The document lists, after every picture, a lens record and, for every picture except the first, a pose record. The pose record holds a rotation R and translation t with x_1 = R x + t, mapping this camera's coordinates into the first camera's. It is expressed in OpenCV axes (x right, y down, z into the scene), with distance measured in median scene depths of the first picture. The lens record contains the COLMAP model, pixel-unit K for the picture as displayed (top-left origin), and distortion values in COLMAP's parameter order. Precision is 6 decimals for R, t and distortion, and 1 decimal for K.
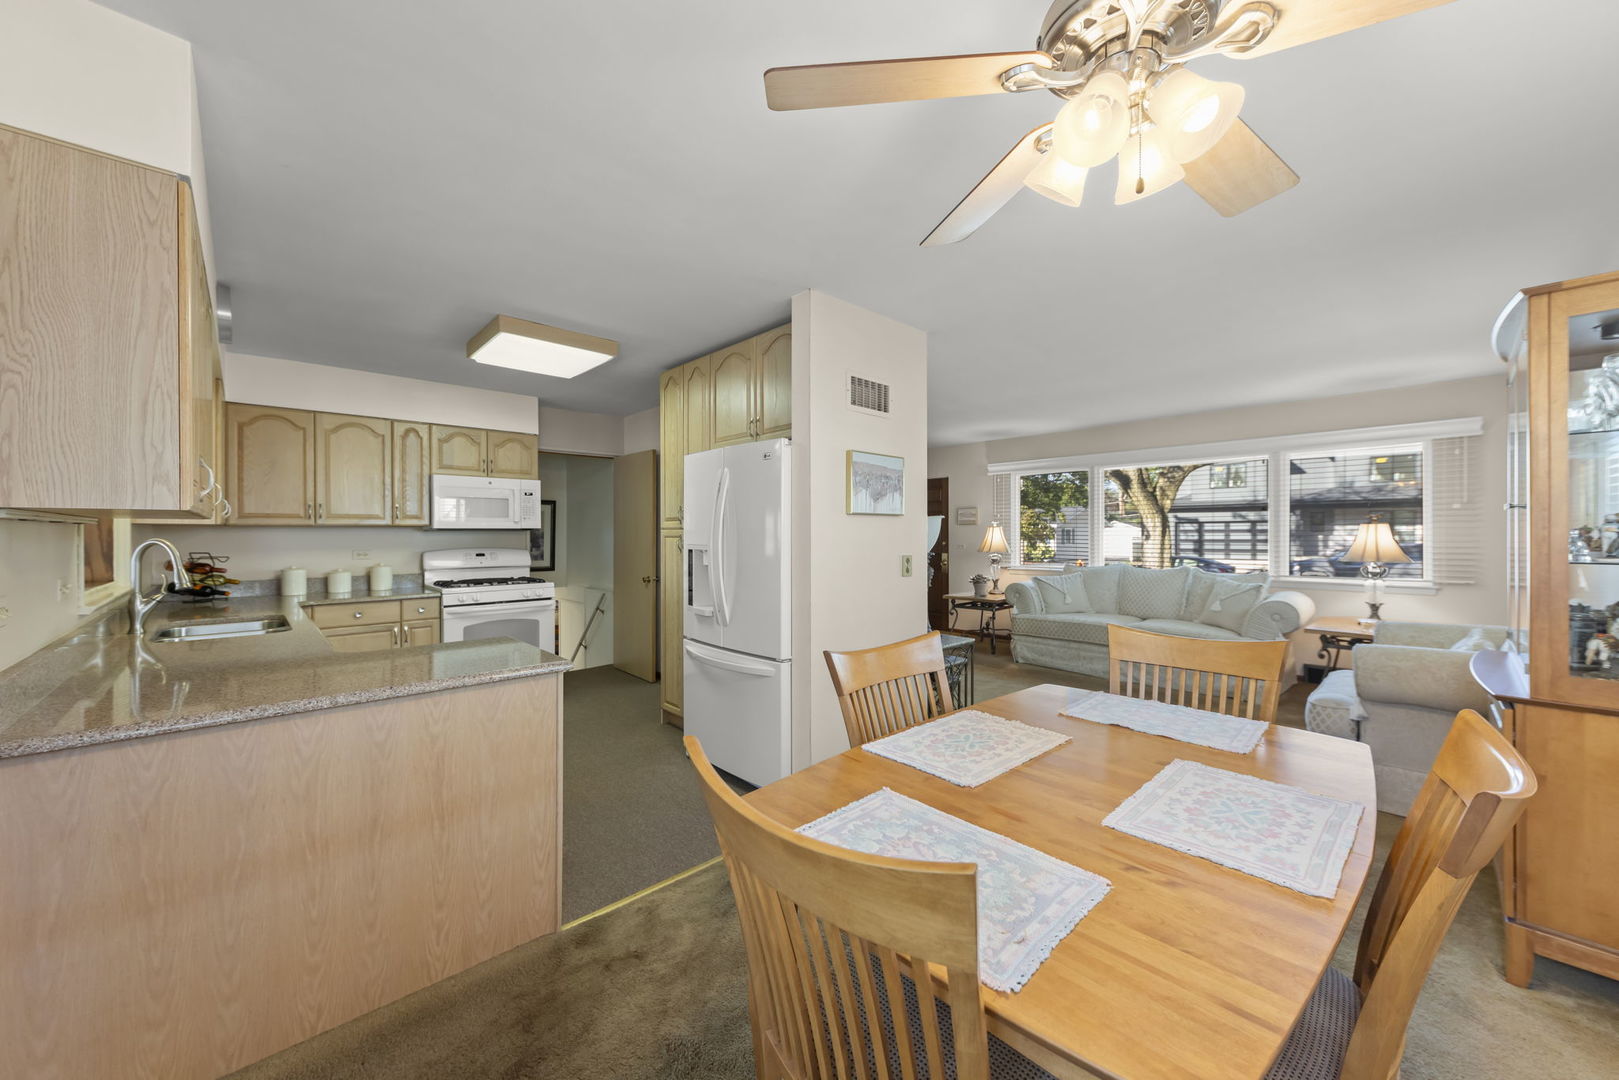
lens RADIAL K [[595.5, 0, 814.1], [0, 595.5, 538.5], [0, 0, 1]] dist [0.000169, -0.000196]
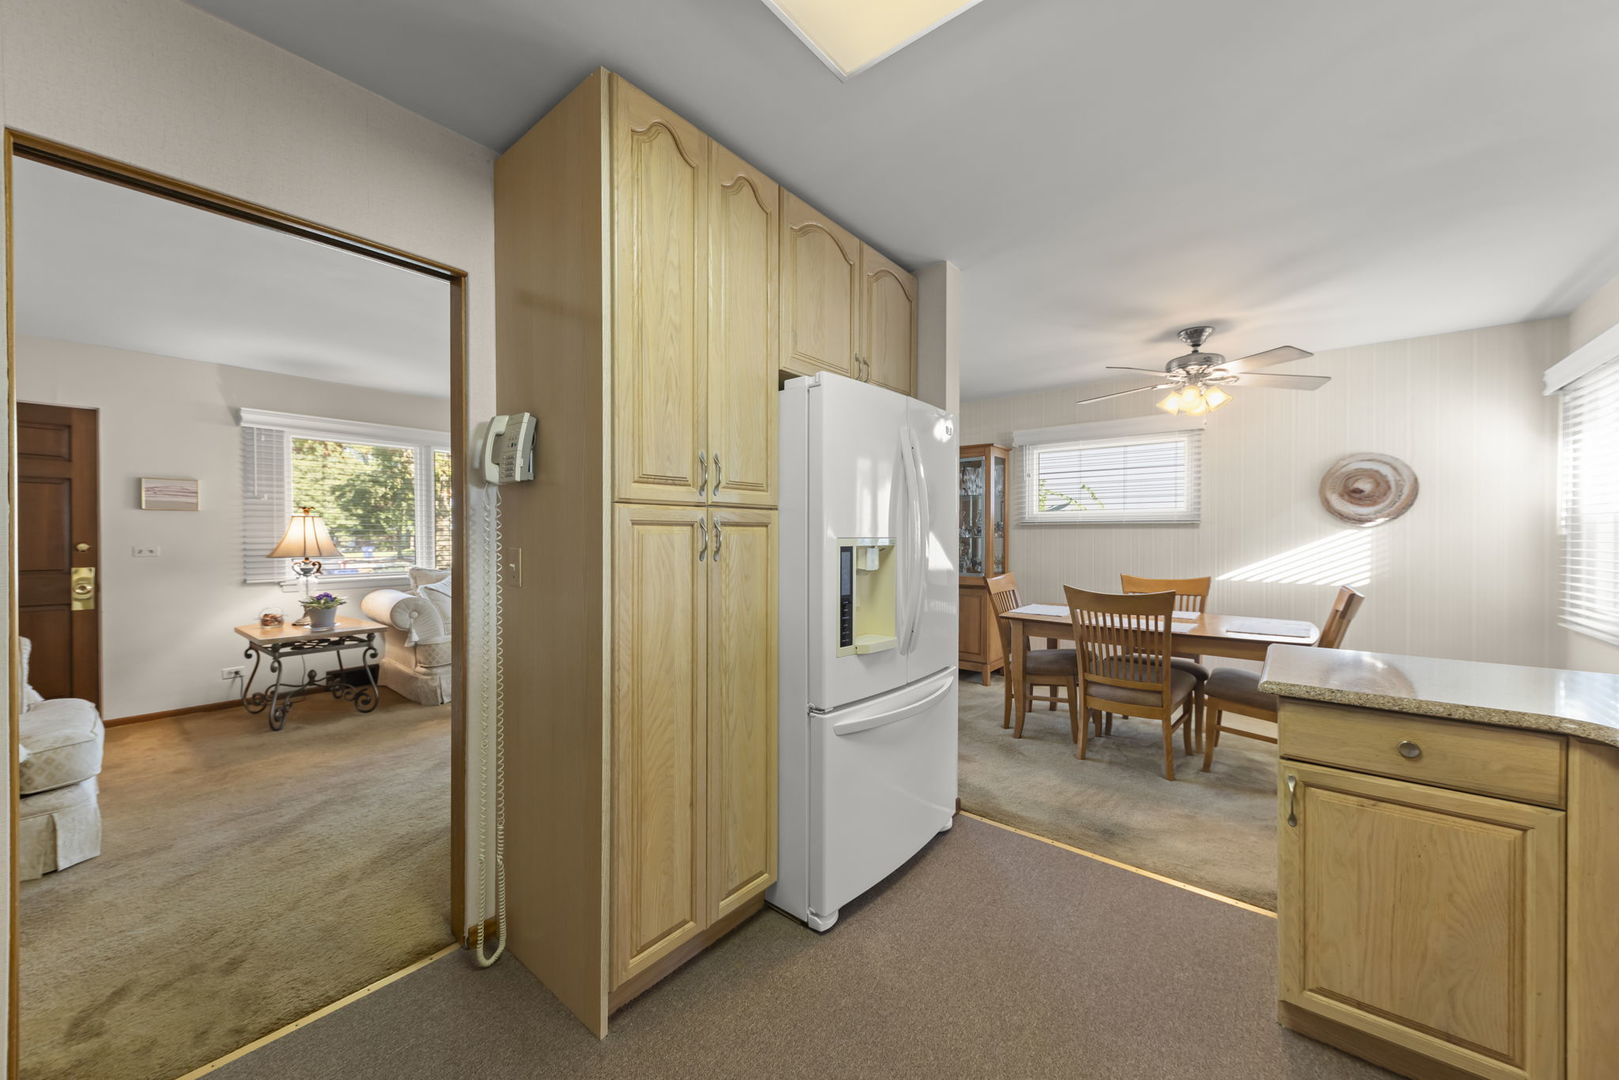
lens RADIAL K [[595.5, 0, 814.1], [0, 595.5, 538.5], [0, 0, 1]] dist [0.000169, -0.000196]
pose [[-0.134143, -0.009318, 0.990918, -0.572121], [0.009902, 0.999893, 0.010743, 0.003431], [-0.990913, 0.011253, -0.134036, 0.835355]]
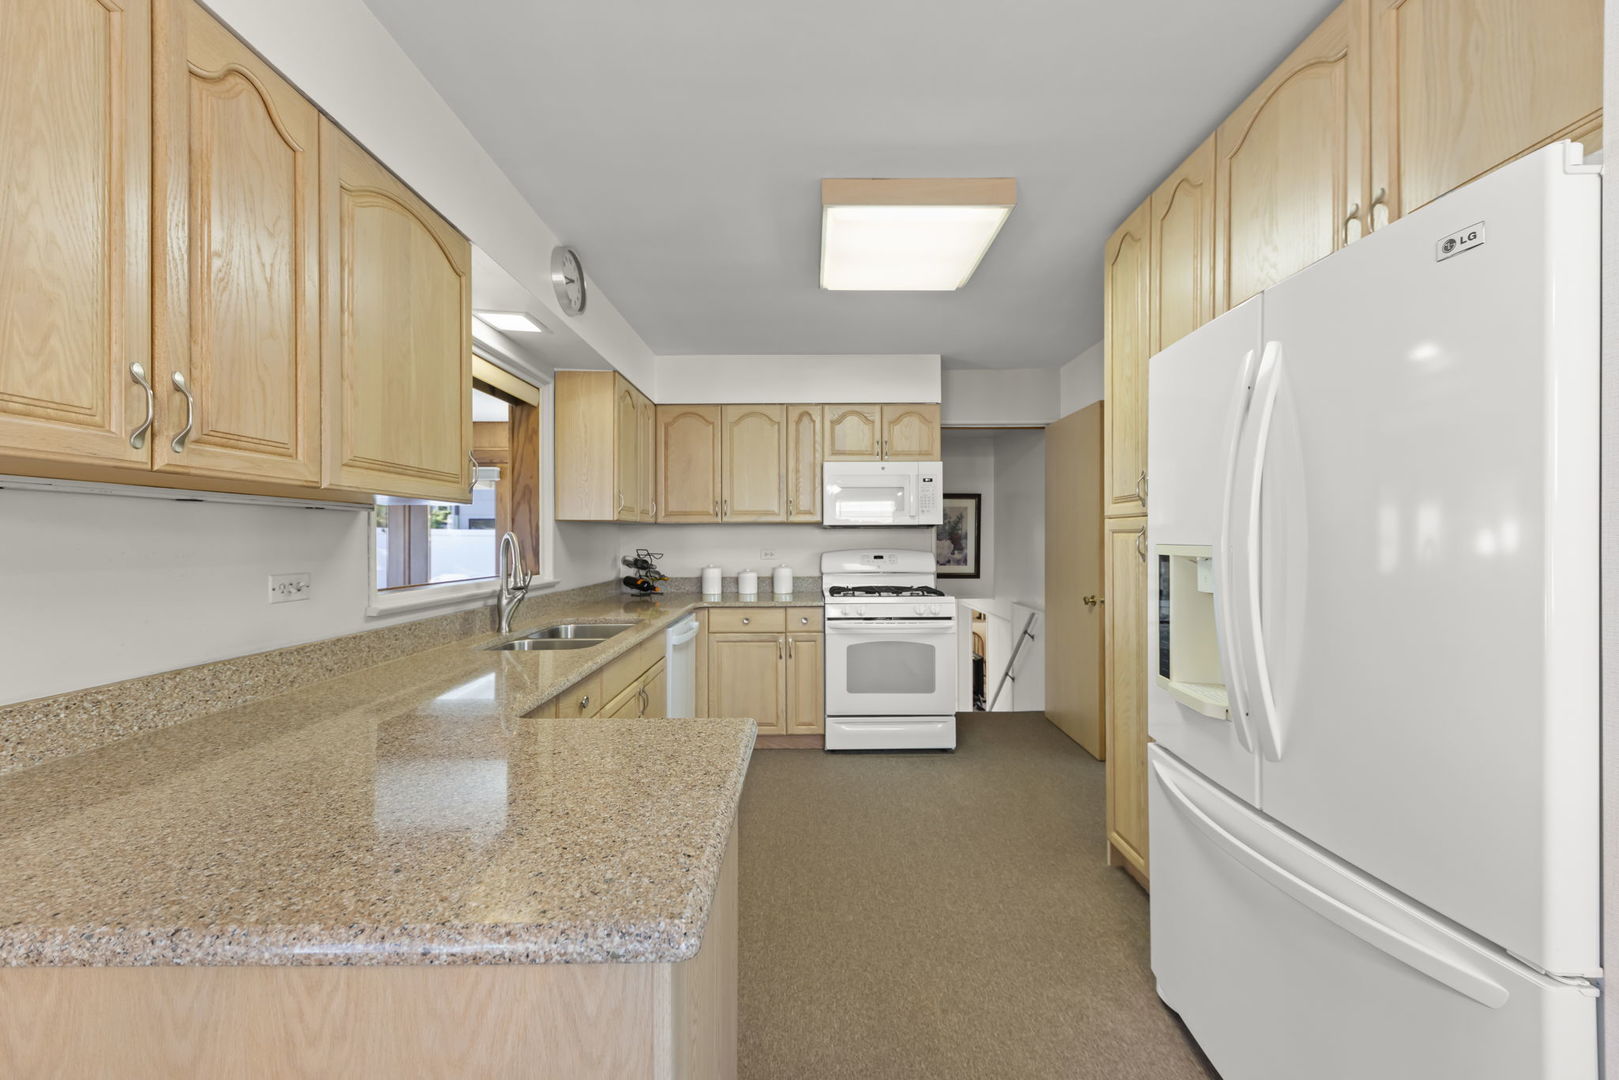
lens RADIAL K [[595.5, 0, 814.1], [0, 595.5, 538.5], [0, 0, 1]] dist [0.000169, -0.000196]
pose [[0.739206, 0.000016, -0.673480, -0.074939], [-0.005896, 0.999962, -0.006447, 0.008070], [0.673454, 0.008736, 0.739178, 0.365922]]
